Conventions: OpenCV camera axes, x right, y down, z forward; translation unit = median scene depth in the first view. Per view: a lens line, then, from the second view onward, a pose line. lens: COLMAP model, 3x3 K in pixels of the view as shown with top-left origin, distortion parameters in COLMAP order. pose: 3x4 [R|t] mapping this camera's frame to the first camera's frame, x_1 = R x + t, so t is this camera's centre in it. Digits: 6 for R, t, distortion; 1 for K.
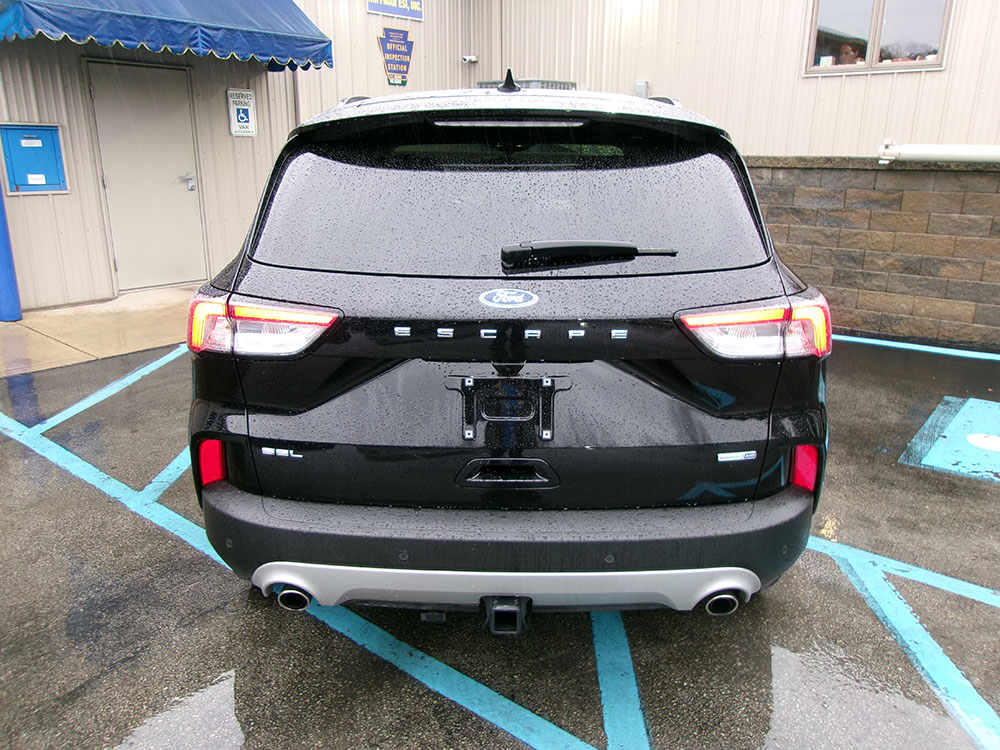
lens RADIAL K [[769.1, 0, 500.0], [0, 769.1, 375.0], [0, 0, 1]] dist [-0.009305, 0.025379]
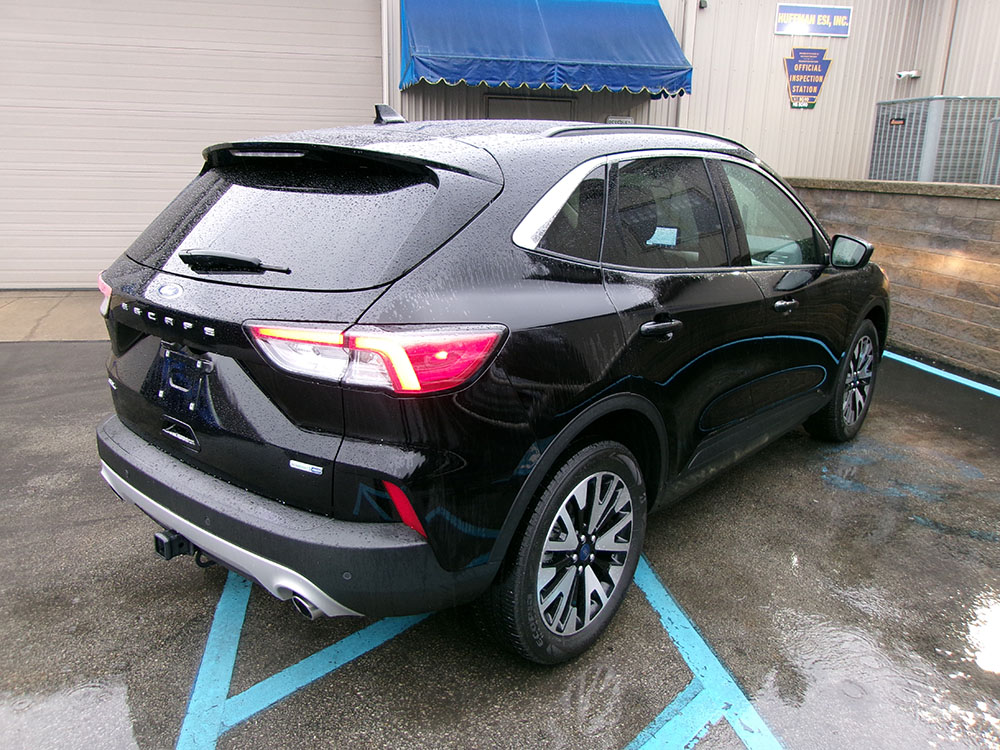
lens RADIAL K [[777.9, 0, 500.0], [0, 777.9, 375.0], [0, 0, 1]] dist [-0.039828, 0.090192]
pose [[0.771972, 0.181018, -0.609337, 0.314442], [-0.198895, 0.979247, 0.038928, -0.031171], [0.603739, 0.091143, 0.791955, 0.083857]]
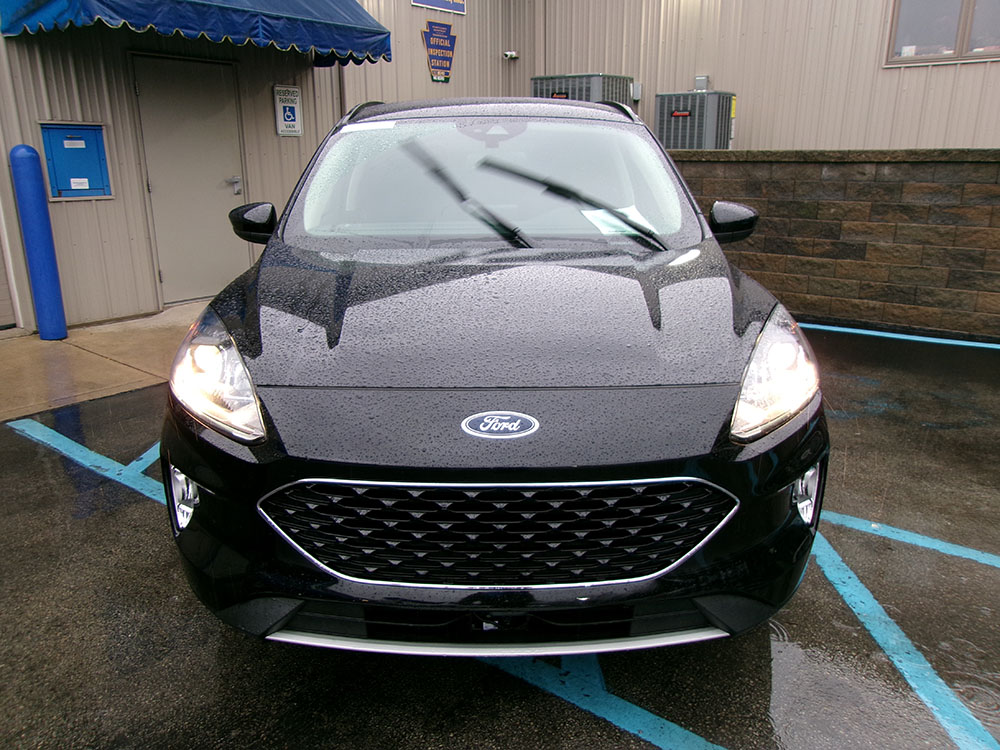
lens RADIAL K [[769.1, 0, 500.0], [0, 769.1, 375.0], [0, 0, 1]] dist [-0.009305, 0.025379]
pose [[0.999445, -0.017759, 0.028166, -0.134776], [0.017924, 0.999824, -0.005622, -0.013298], [-0.028062, 0.006124, 0.999587, 0.075974]]
